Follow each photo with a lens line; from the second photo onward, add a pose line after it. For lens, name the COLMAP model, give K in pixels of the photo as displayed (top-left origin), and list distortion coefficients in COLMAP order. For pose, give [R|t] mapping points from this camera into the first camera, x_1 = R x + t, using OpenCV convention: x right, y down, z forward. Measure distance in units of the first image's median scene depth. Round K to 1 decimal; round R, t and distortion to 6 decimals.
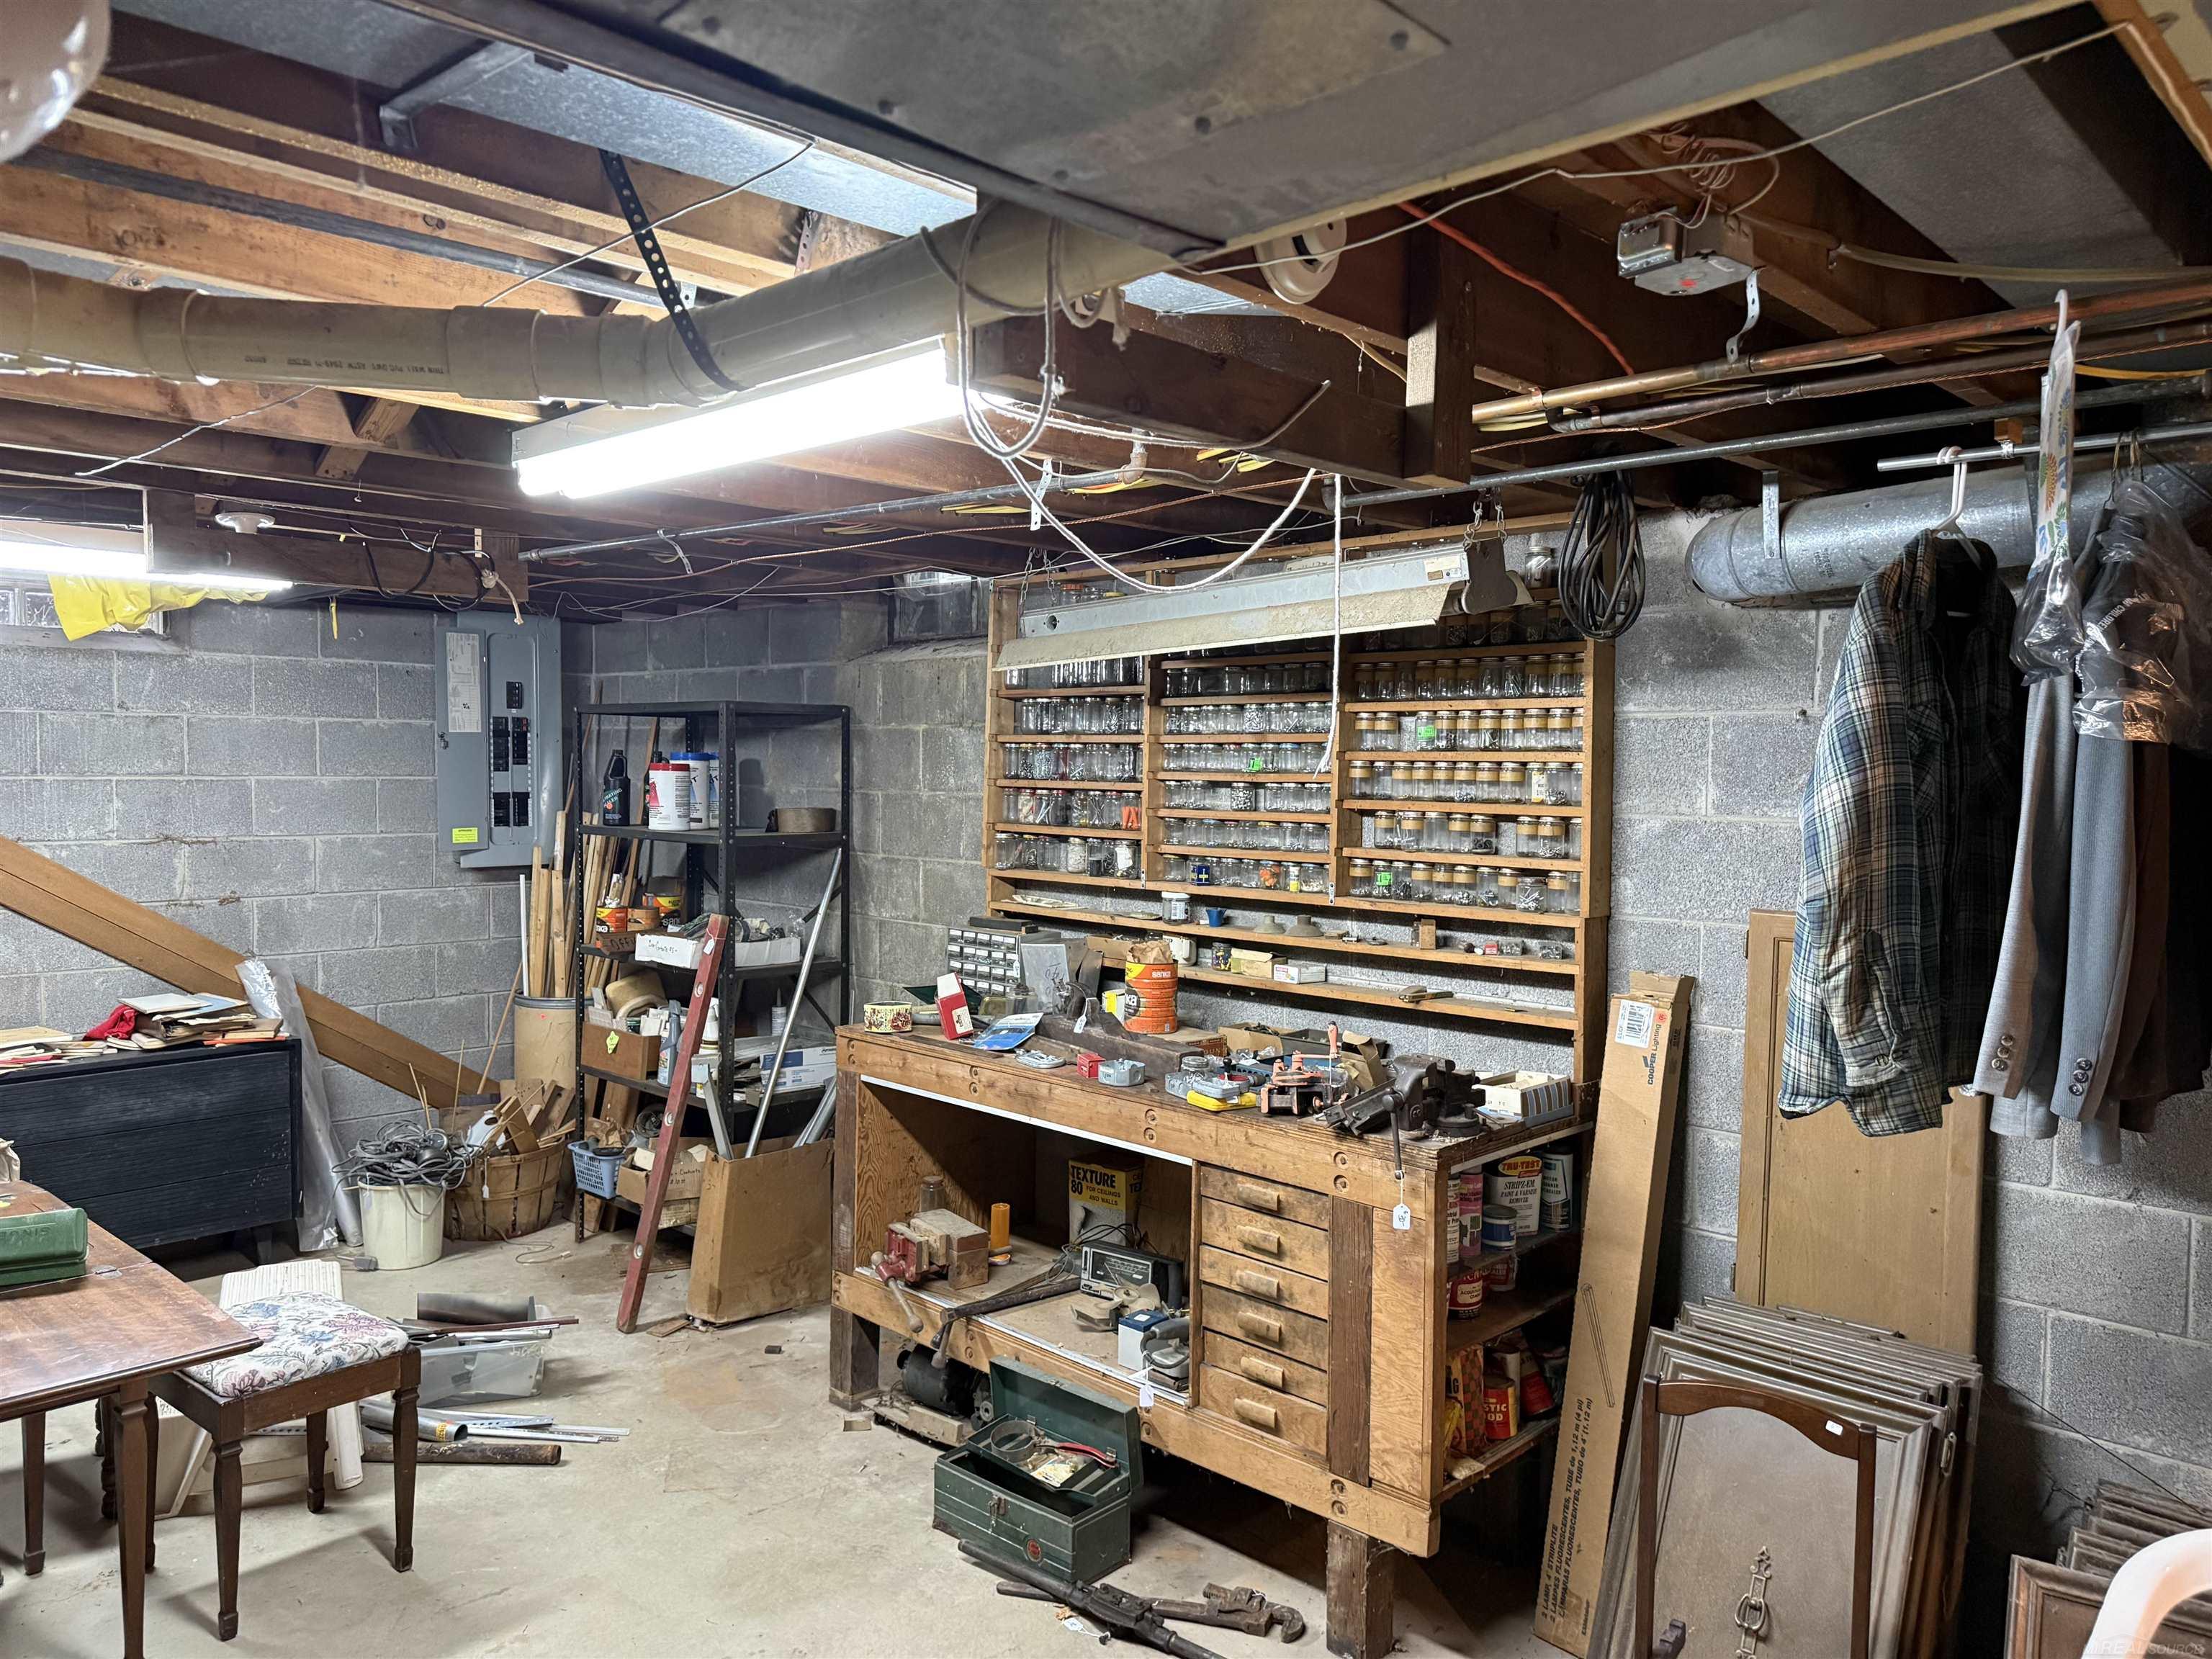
lens RADIAL K [[1562.5, 0, 1106.0], [0, 1562.5, 829.5], [0, 0, 1]] dist [0.099150, -0.152987]
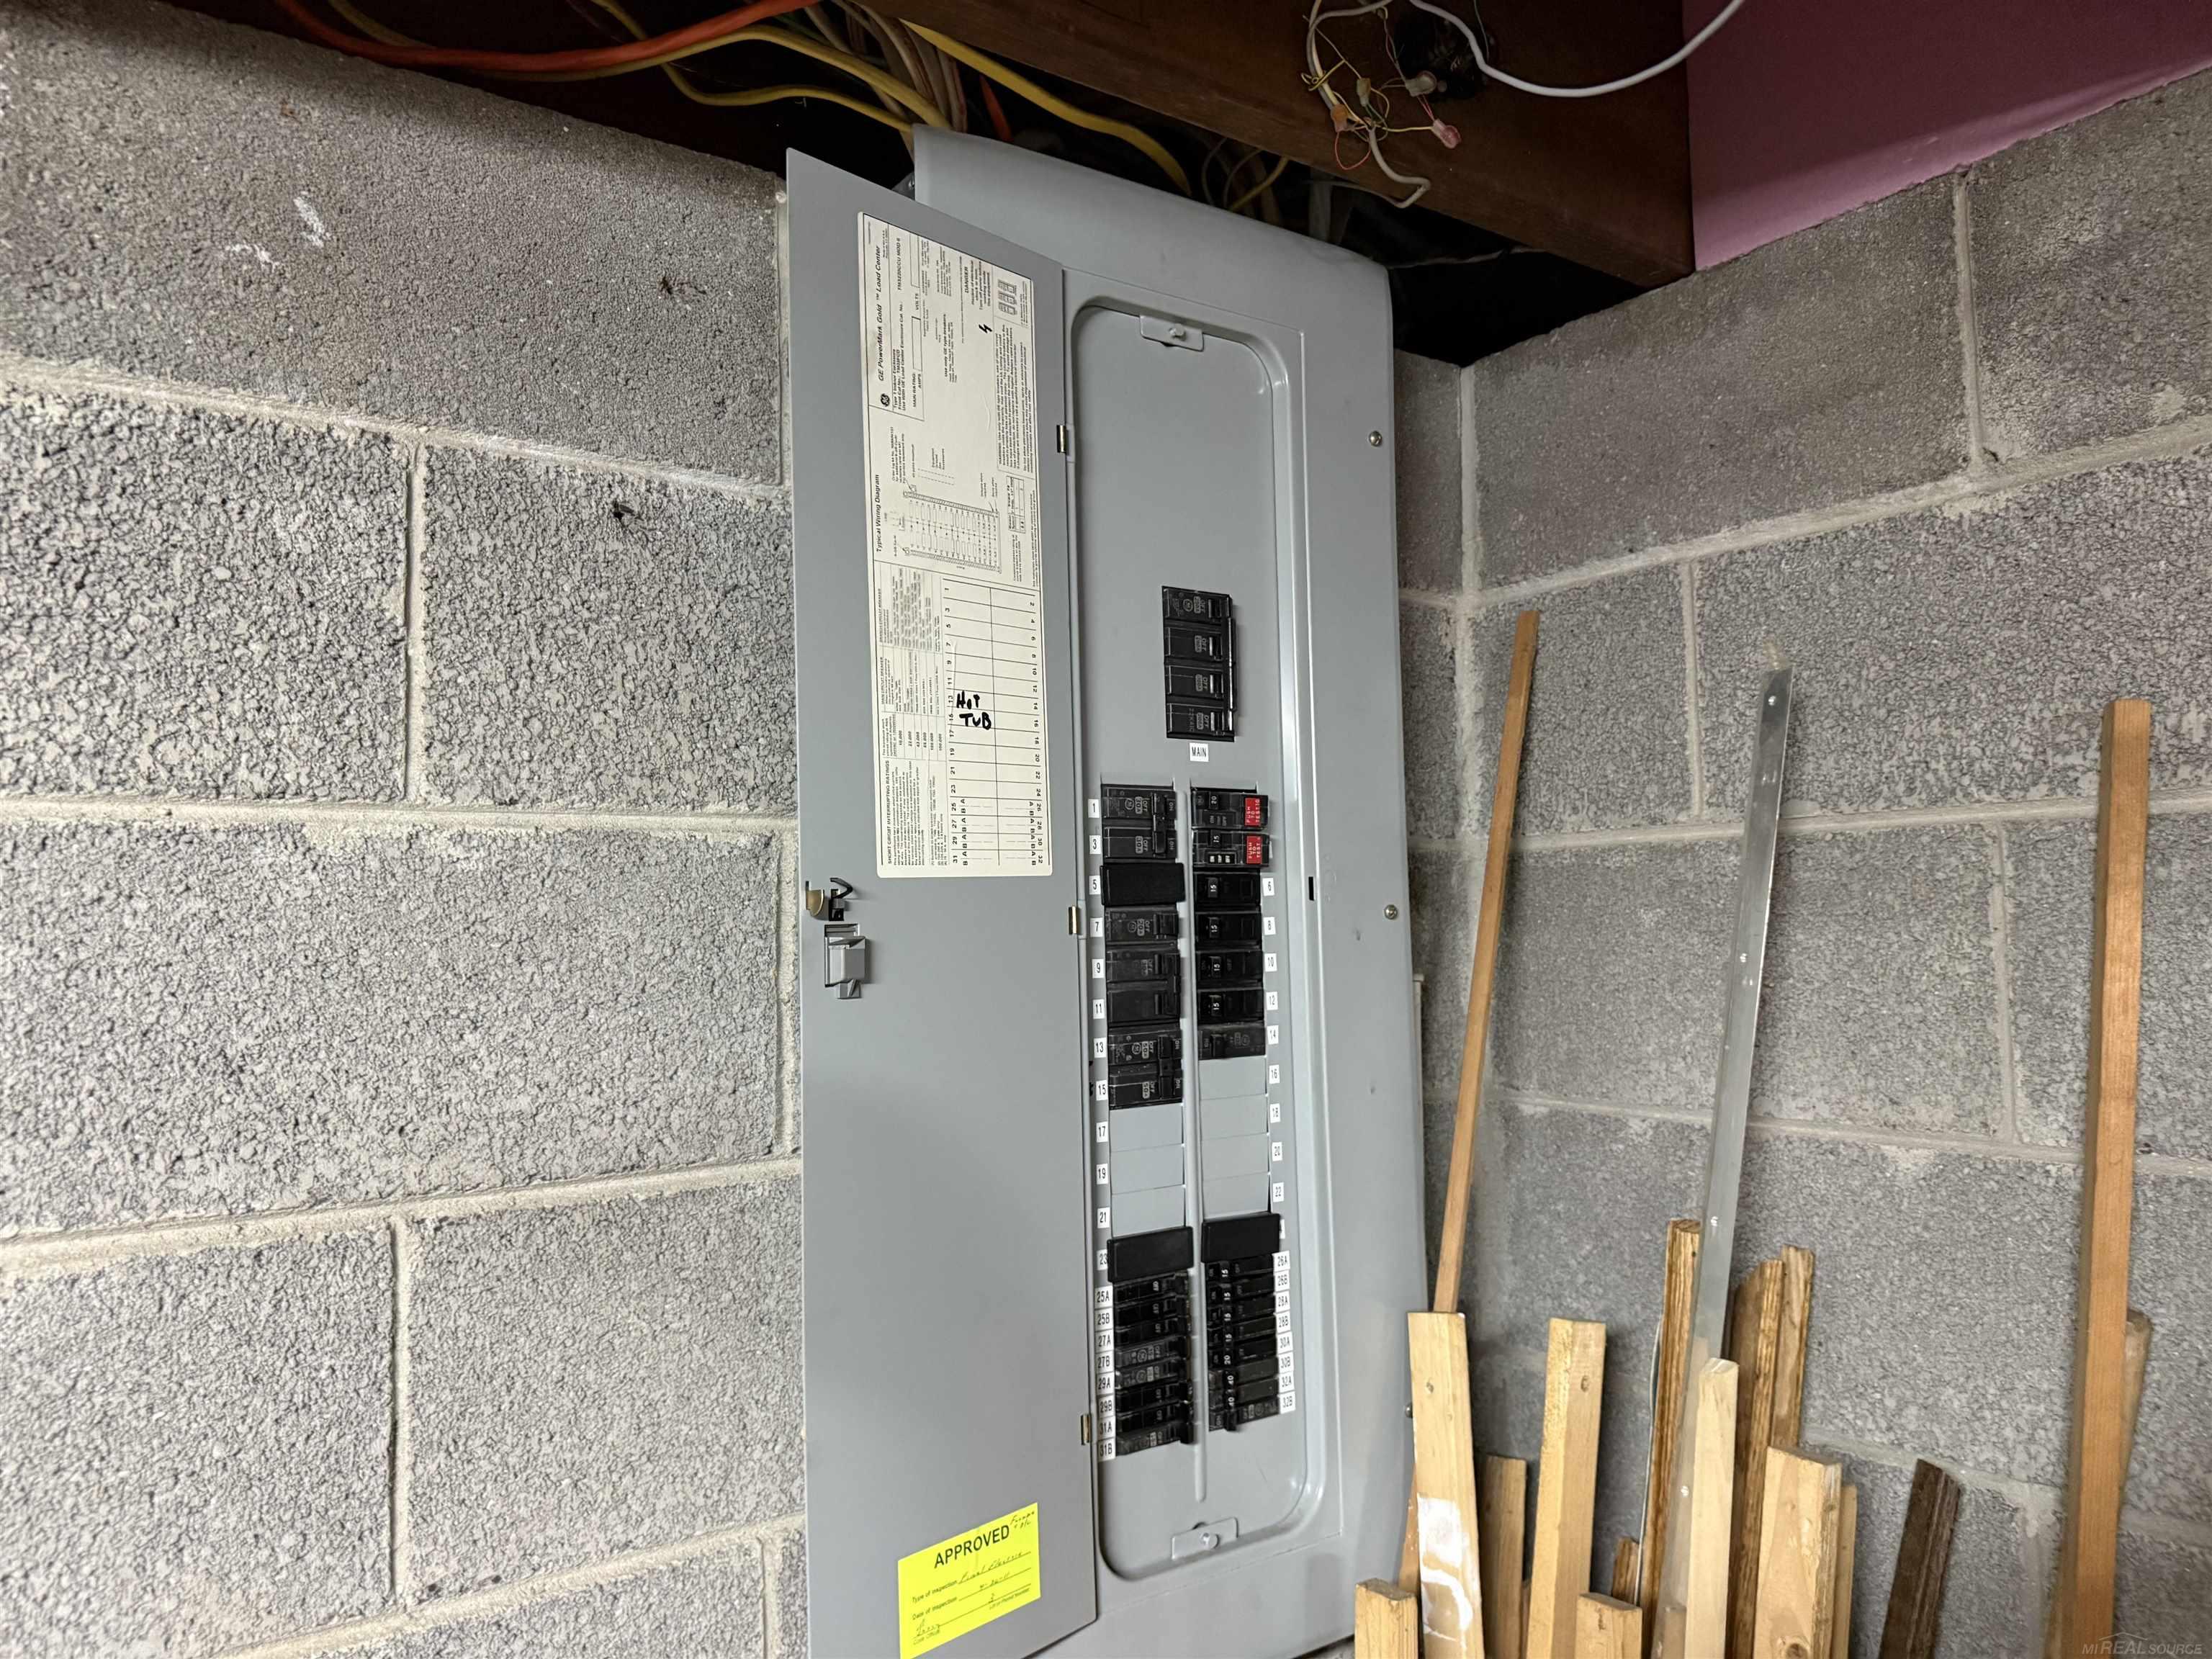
lens RADIAL K [[1562.5, 0, 1106.0], [0, 1562.5, 829.5], [0, 0, 1]] dist [0.099150, -0.152987]
pose [[0.983943, -0.042187, -0.173426, -0.356820], [0.024202, 0.994226, -0.104539, -0.048763], [0.176834, 0.098663, 0.979283, 0.833123]]
